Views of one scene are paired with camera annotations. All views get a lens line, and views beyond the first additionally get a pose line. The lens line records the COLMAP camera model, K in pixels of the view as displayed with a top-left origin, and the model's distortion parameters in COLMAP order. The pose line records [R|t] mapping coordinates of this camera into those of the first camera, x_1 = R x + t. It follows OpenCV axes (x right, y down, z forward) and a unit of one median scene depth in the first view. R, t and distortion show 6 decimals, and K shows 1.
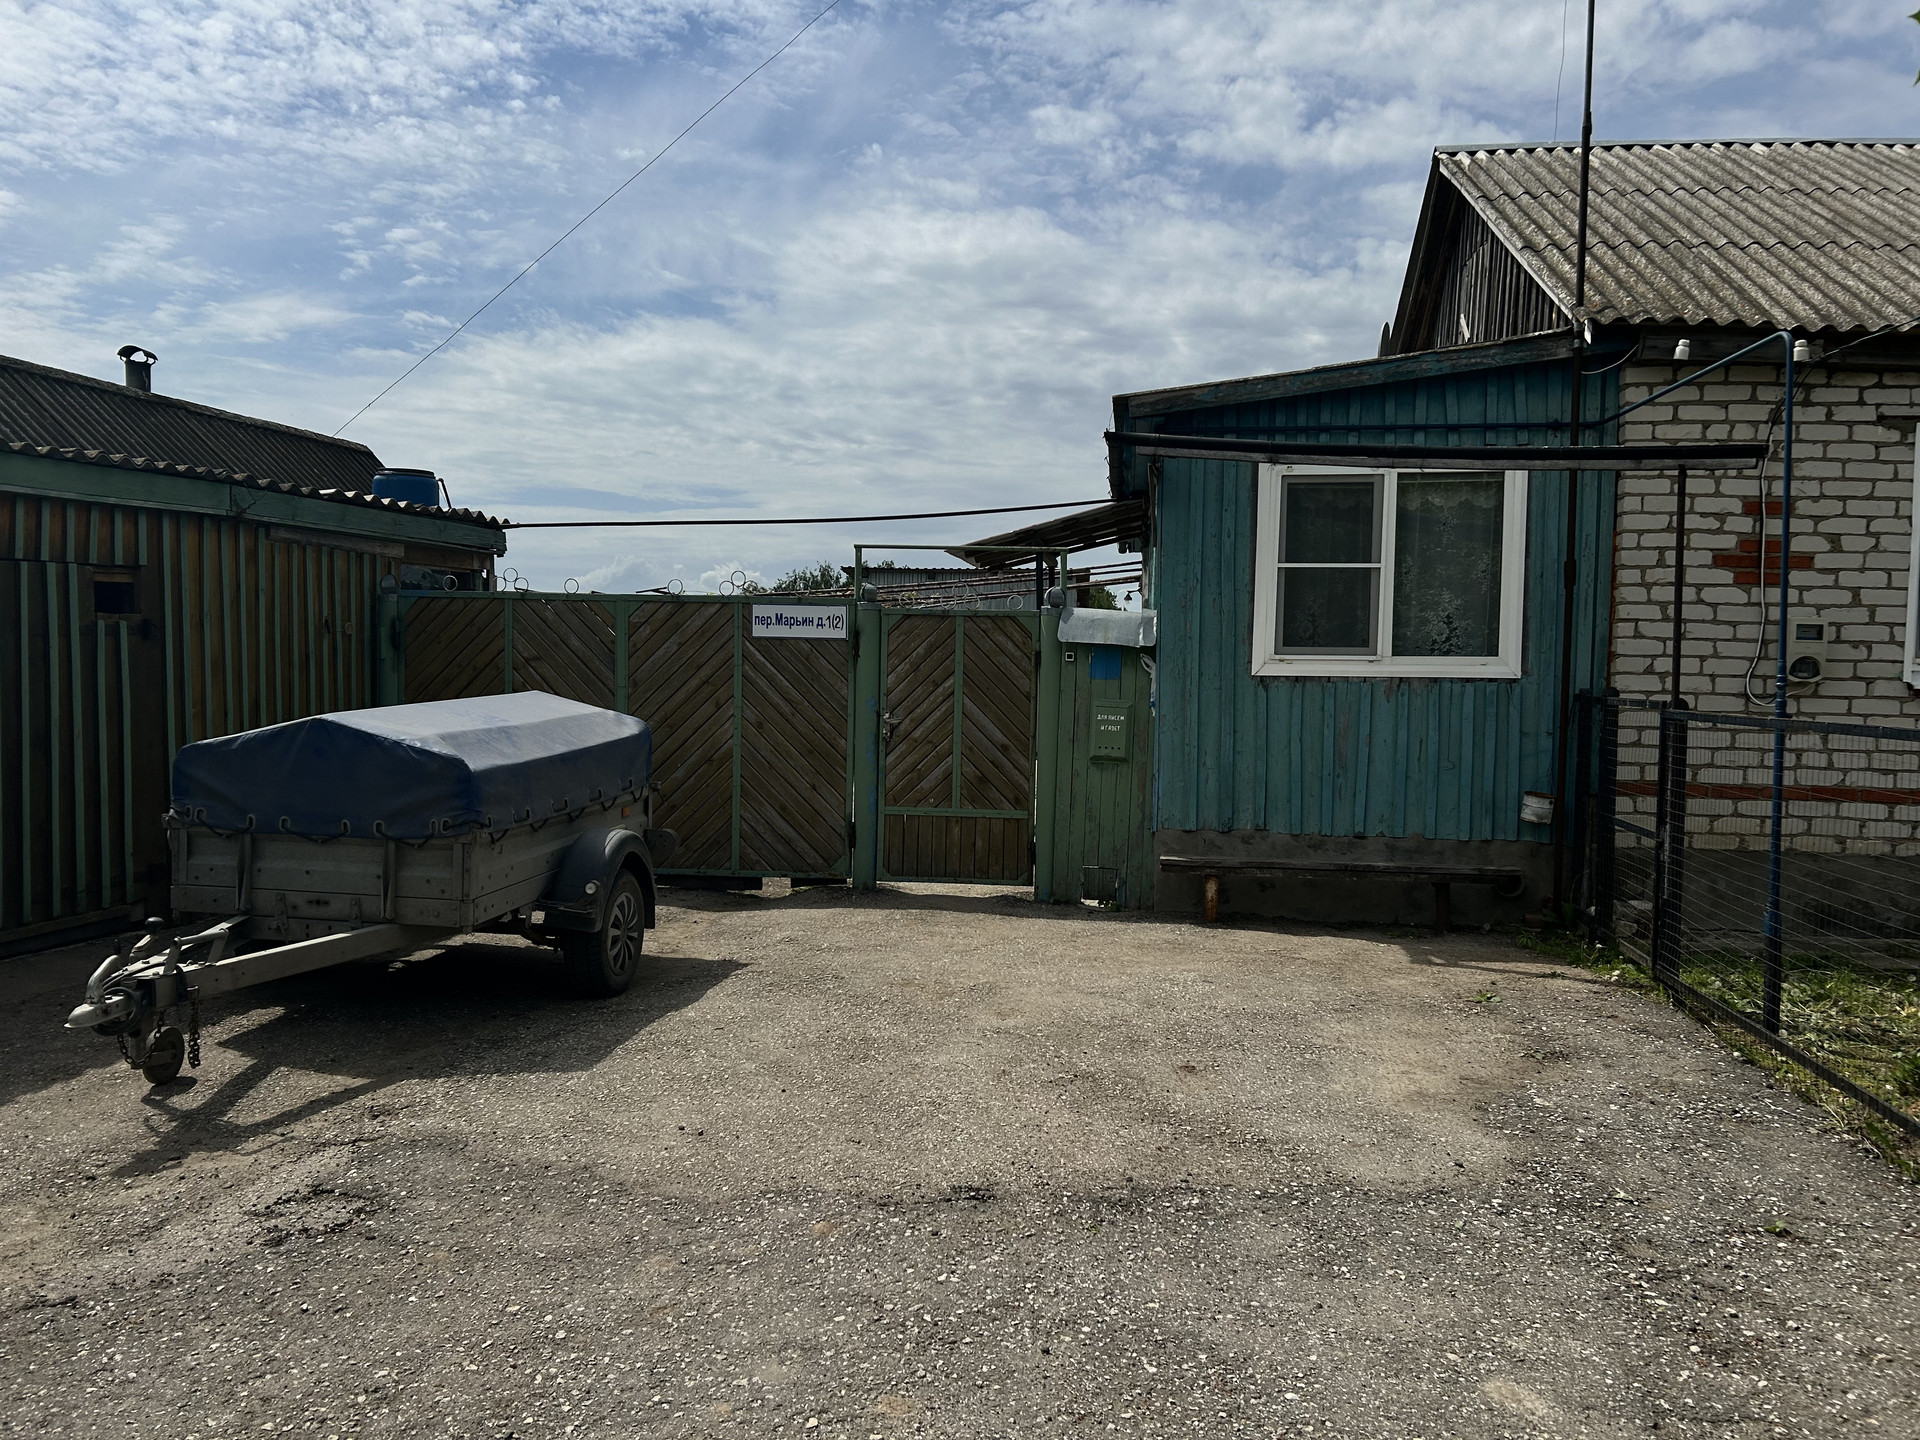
lens RADIAL K [[1481.8, 0, 945.4], [0, 1481.8, 721.0], [0, 0, 1]] dist [0.111607, -0.117811]
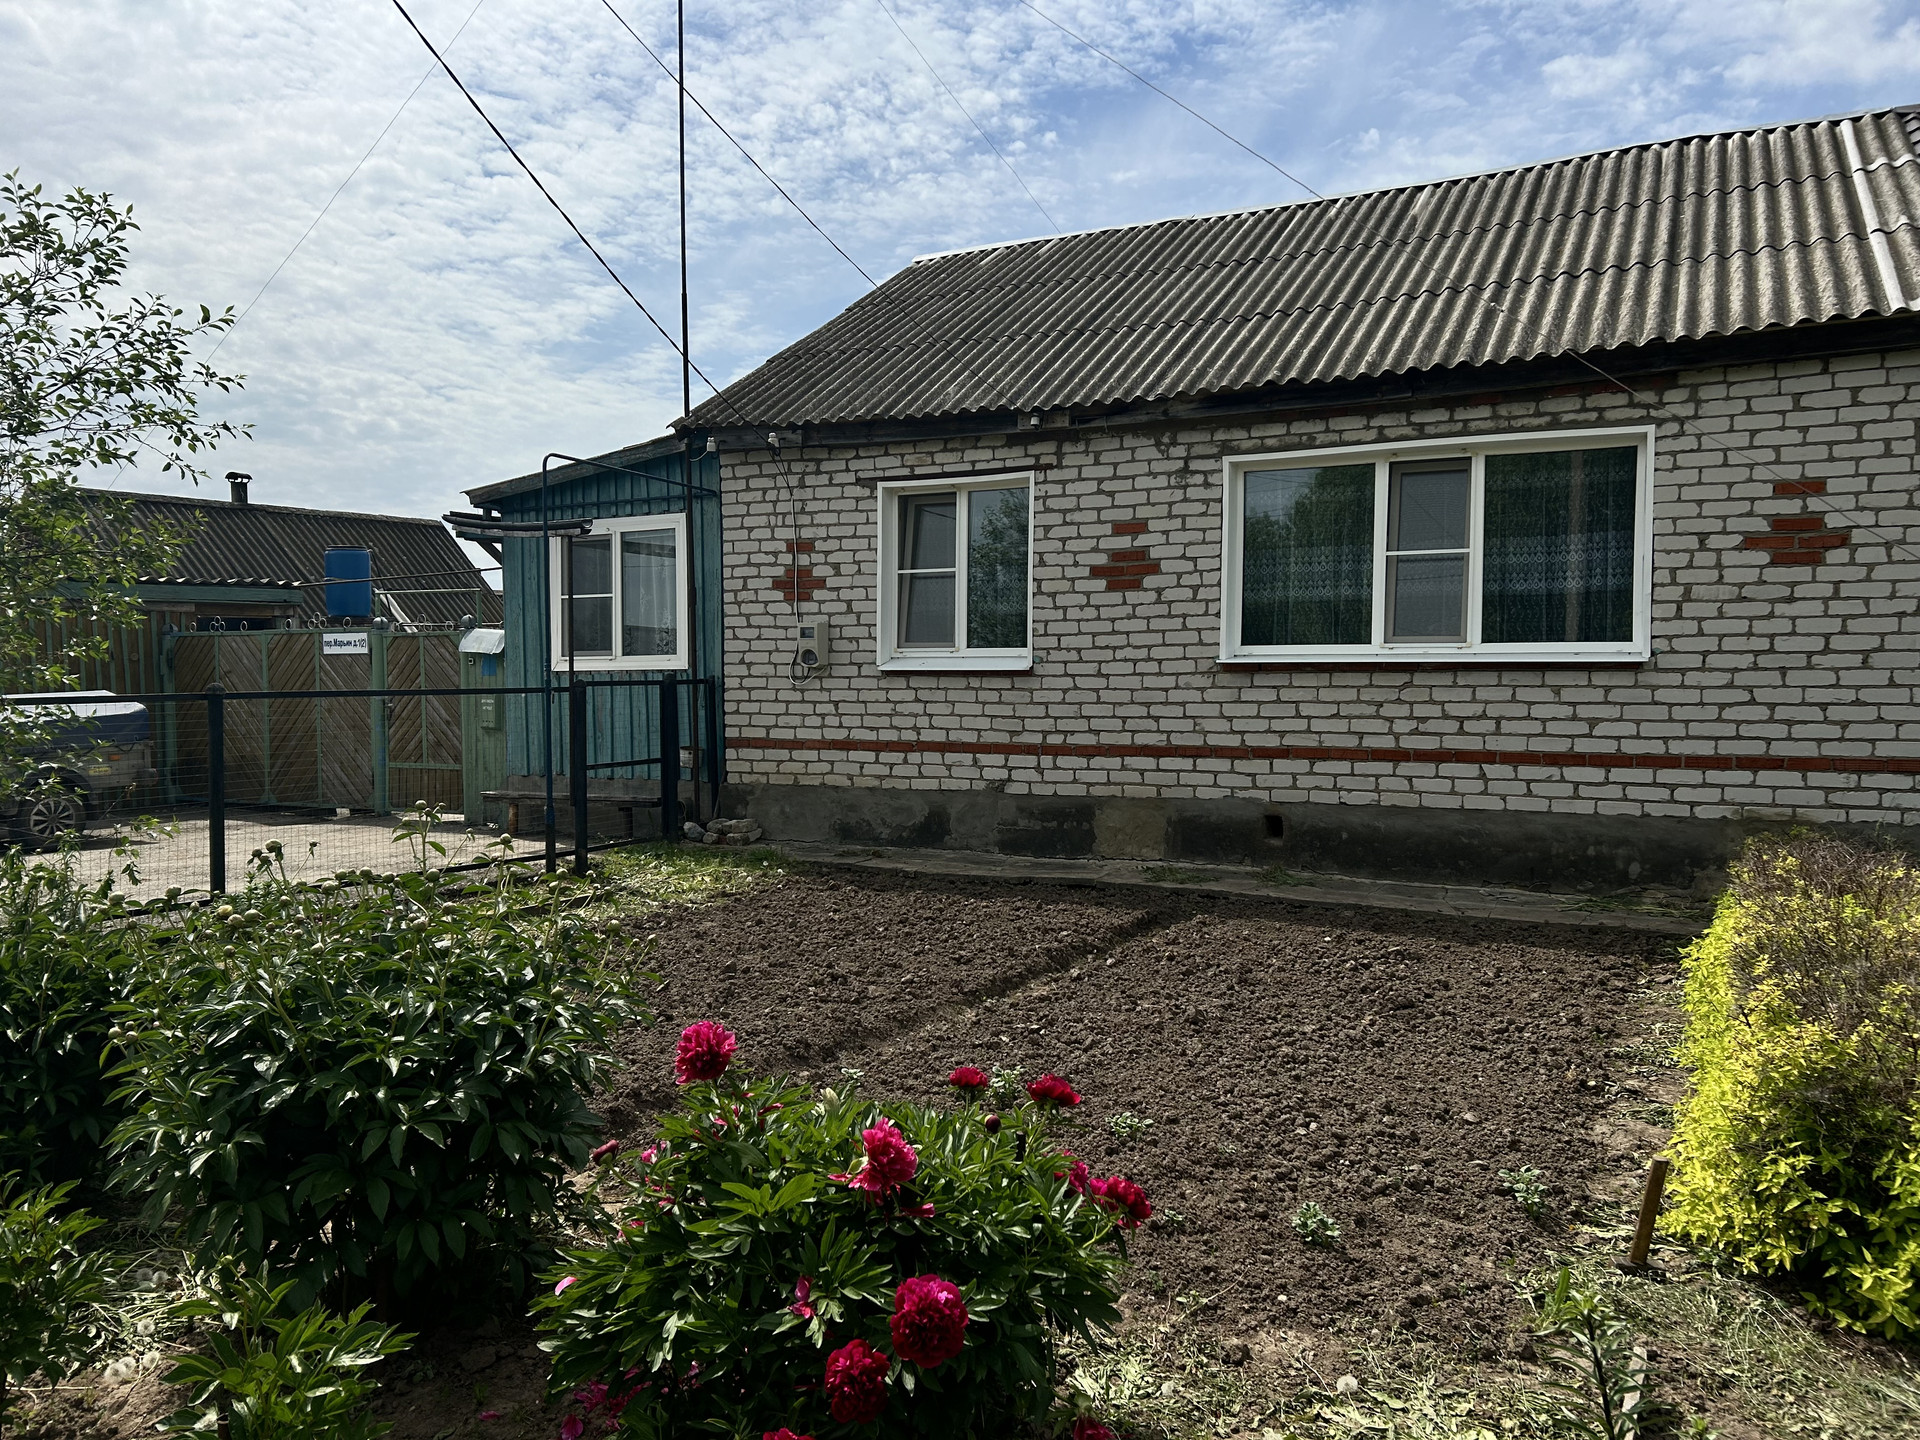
lens RADIAL K [[1471.4, 0, 959.2], [0, 1471.4, 785.1], [0, 0, 1]] dist [0.007337, 0.002959]
pose [[0.939088, 0.001050, -0.343676, 1.040220], [0.013322, 0.999132, 0.039456, 0.029169], [0.343419, -0.041632, 0.938259, -0.240824]]
